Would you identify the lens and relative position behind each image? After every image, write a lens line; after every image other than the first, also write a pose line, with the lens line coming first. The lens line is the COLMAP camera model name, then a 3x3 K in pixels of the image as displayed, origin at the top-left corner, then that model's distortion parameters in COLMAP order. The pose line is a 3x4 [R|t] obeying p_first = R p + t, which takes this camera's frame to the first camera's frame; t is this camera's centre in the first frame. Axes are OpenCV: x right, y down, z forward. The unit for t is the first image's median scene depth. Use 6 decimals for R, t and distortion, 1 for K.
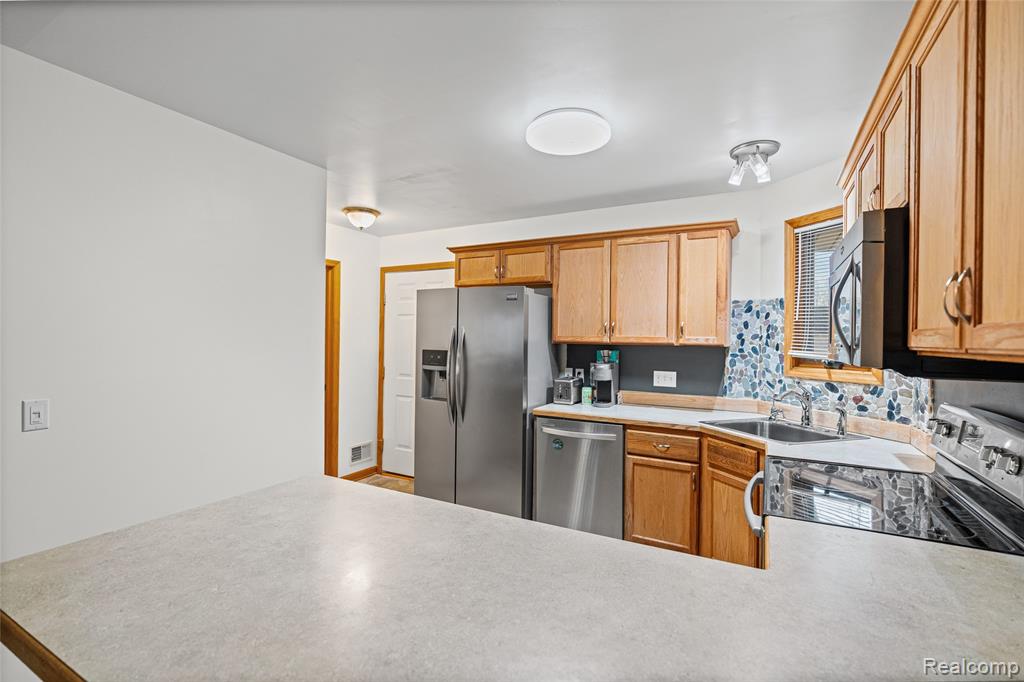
lens RADIAL K [[459.1, 0, 531.4], [0, 459.1, 342.7], [0, 0, 1]] dist [-0.001617, -0.000126]
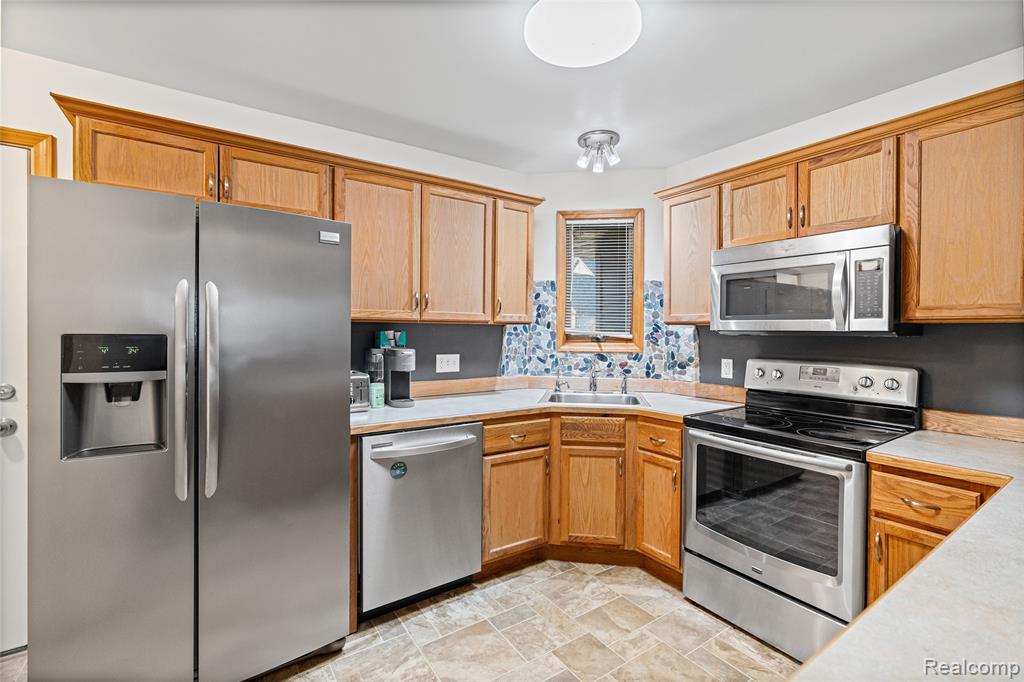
lens RADIAL K [[458.4, 0, 513.7], [0, 458.4, 335.7], [0, 0, 1]] dist [-0.001297, 0.000120]
pose [[0.472705, -0.020327, 0.880986, -0.456008], [0.005721, 0.999784, 0.019998, 0.012182], [-0.881202, -0.004413, 0.472719, 0.541955]]
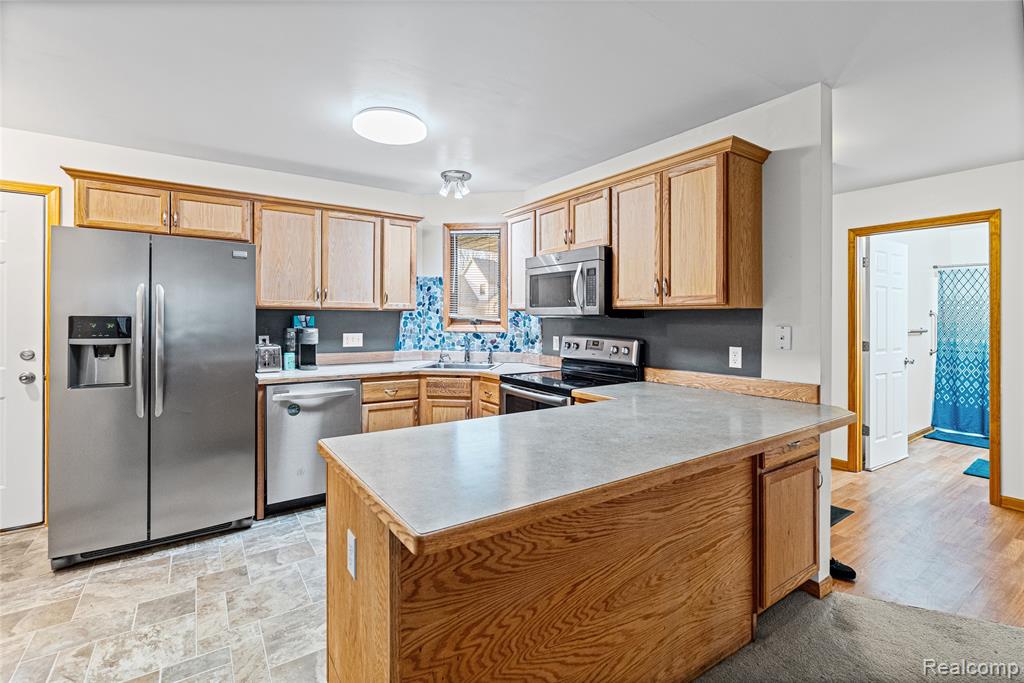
lens RADIAL K [[467.7, 0, 512.9], [0, 467.7, 320.0], [0, 0, 1]] dist [0.000094, -0.000181]
pose [[0.471639, -0.014932, 0.881665, -0.612681], [0.006449, 0.999888, 0.013485, 0.017975], [-0.881768, -0.000674, 0.471682, 0.109990]]
